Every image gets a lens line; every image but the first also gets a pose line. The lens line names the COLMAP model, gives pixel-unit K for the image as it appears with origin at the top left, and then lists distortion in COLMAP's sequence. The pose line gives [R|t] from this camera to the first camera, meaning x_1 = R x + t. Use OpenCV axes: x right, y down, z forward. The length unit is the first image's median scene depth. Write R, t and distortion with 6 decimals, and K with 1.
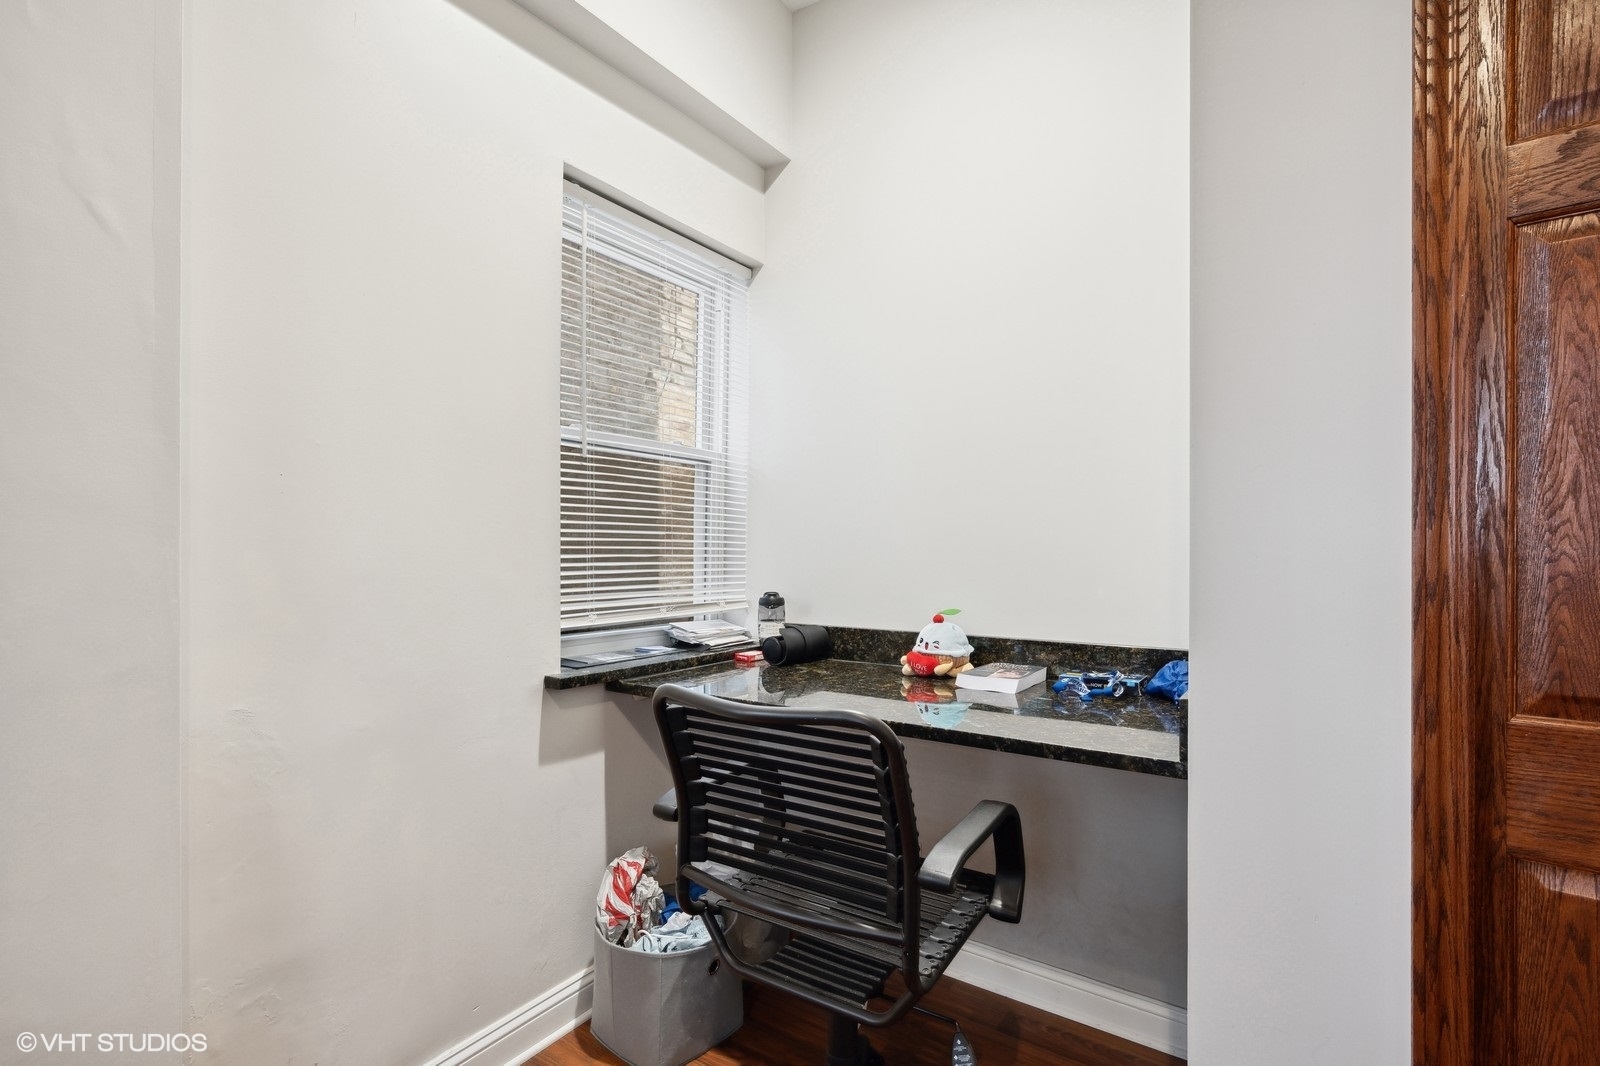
lens RADIAL K [[759.3, 0, 802.8], [0, 759.3, 547.6], [0, 0, 1]] dist [-0.005782, 0.000082]
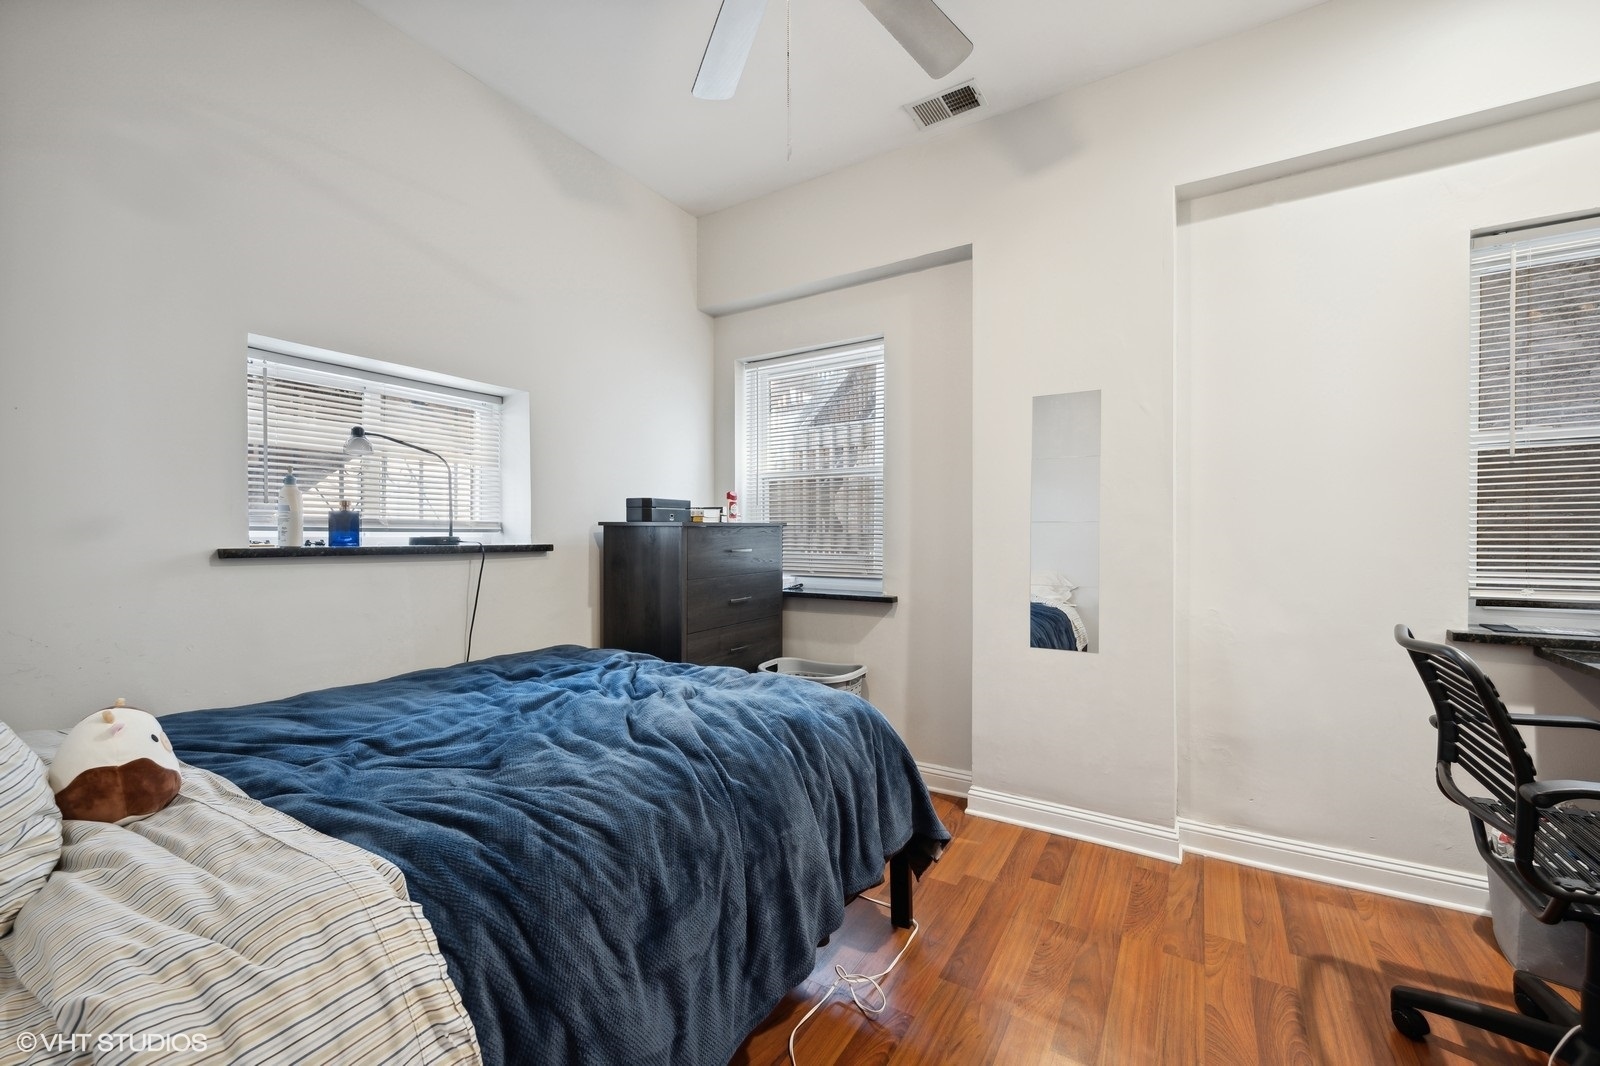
lens RADIAL K [[652.8, 0, 800.3], [0, 652.8, 537.3], [0, 0, 1]] dist [-0.002058, 0.000201]
pose [[0.034113, 0.004496, -0.999408, 0.703238], [0.002876, 0.999985, 0.004597, 0.000042], [0.999414, -0.003031, 0.034100, -0.150269]]
